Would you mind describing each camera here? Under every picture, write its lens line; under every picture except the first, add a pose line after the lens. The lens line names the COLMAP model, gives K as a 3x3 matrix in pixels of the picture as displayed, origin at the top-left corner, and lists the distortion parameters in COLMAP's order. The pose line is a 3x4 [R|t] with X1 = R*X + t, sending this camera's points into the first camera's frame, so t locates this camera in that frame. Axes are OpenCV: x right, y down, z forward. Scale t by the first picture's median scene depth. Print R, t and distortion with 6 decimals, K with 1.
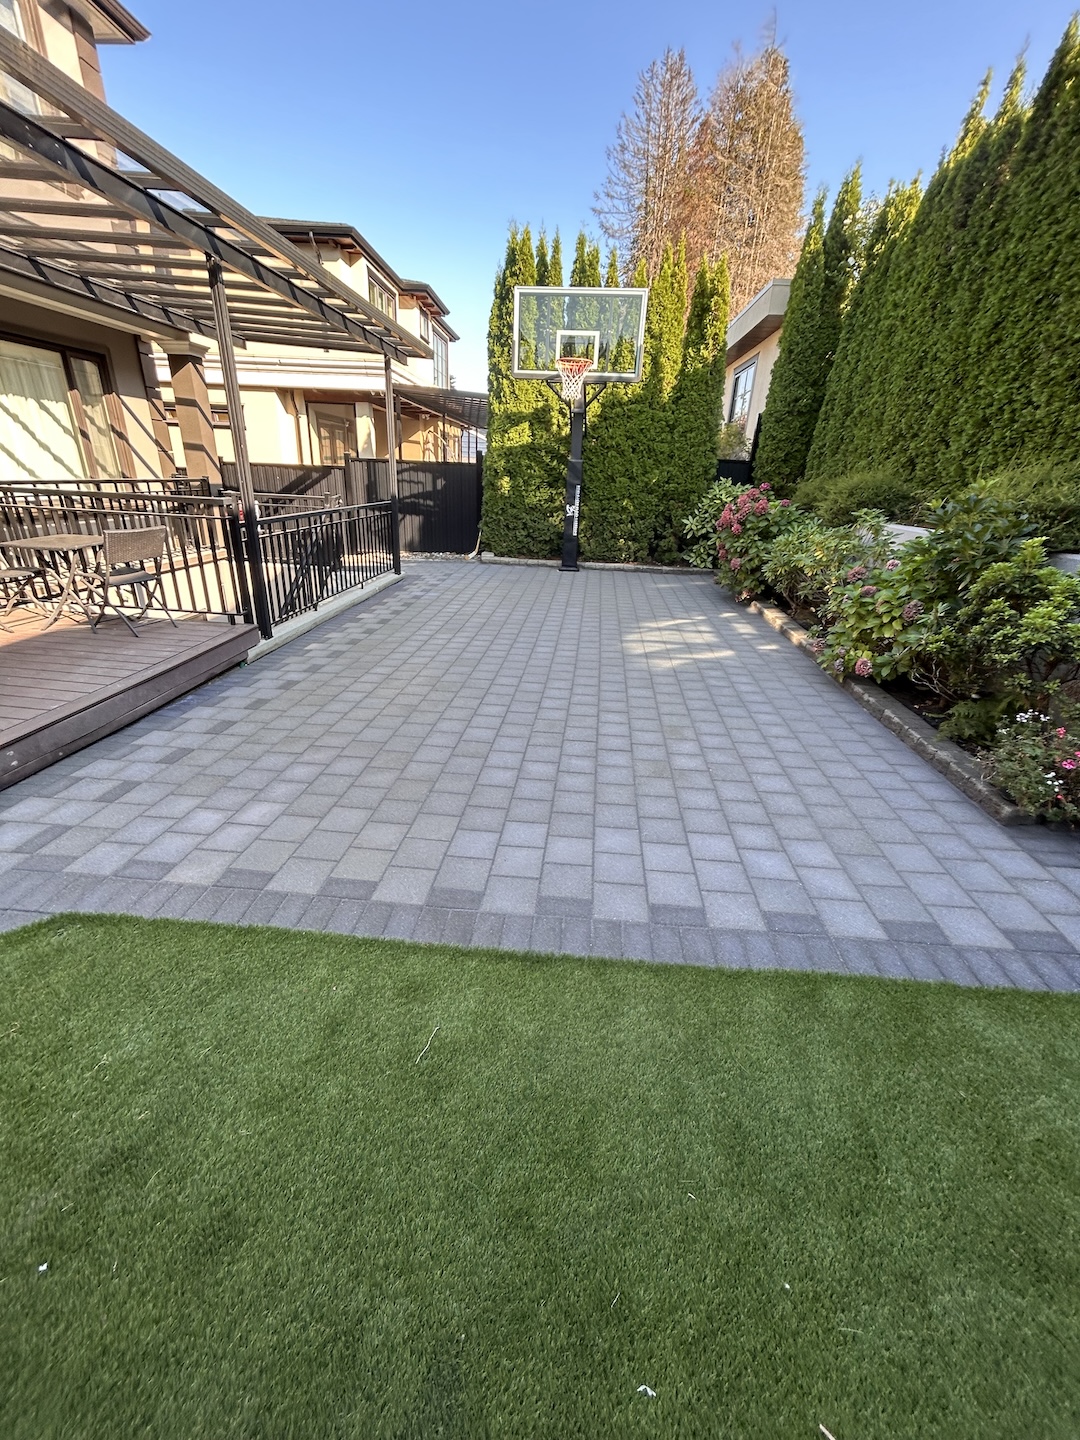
lens RADIAL K [[571.0, 0, 540.0], [0, 571.0, 720.0], [0, 0, 1]] dist [-0.008511, -0.000055]
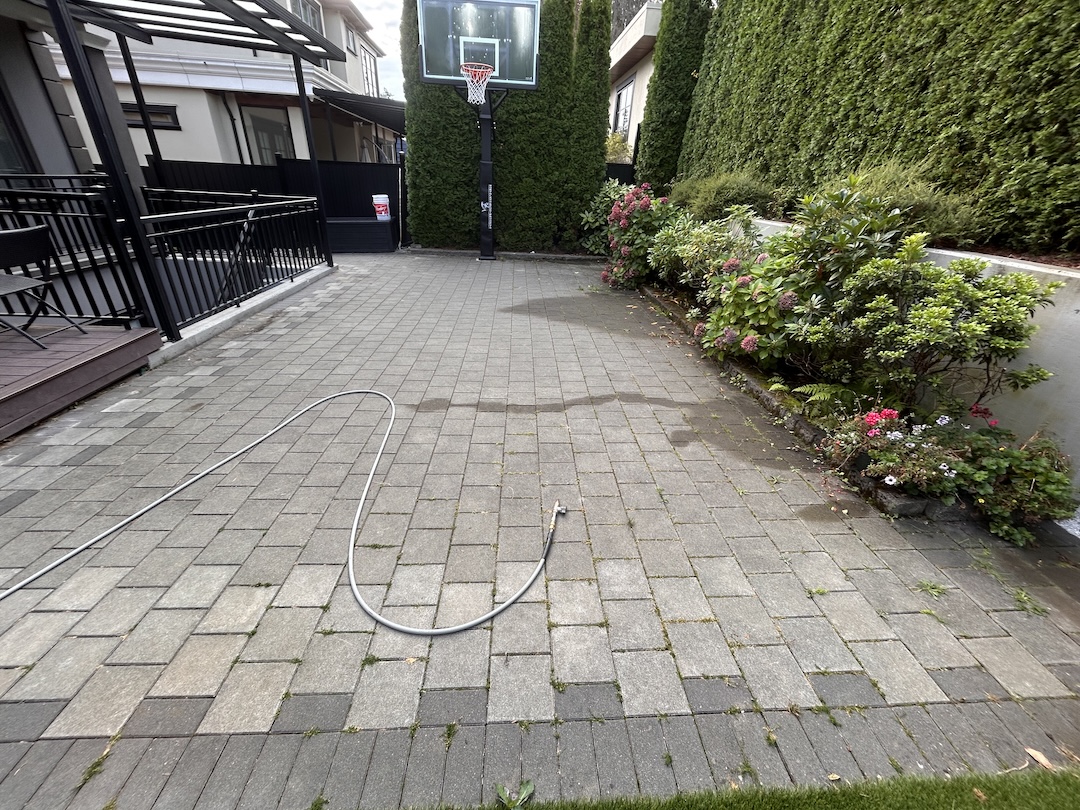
lens RADIAL K [[428.2, 0, 540.0], [0, 428.2, 405.0], [0, 0, 1]] dist [-0.008511, -0.000055]
pose [[0.989571, -0.060953, 0.130515, 0.042091], [0.050190, 0.995182, 0.084222, -0.055330], [-0.135020, -0.076794, 0.987863, 0.152742]]
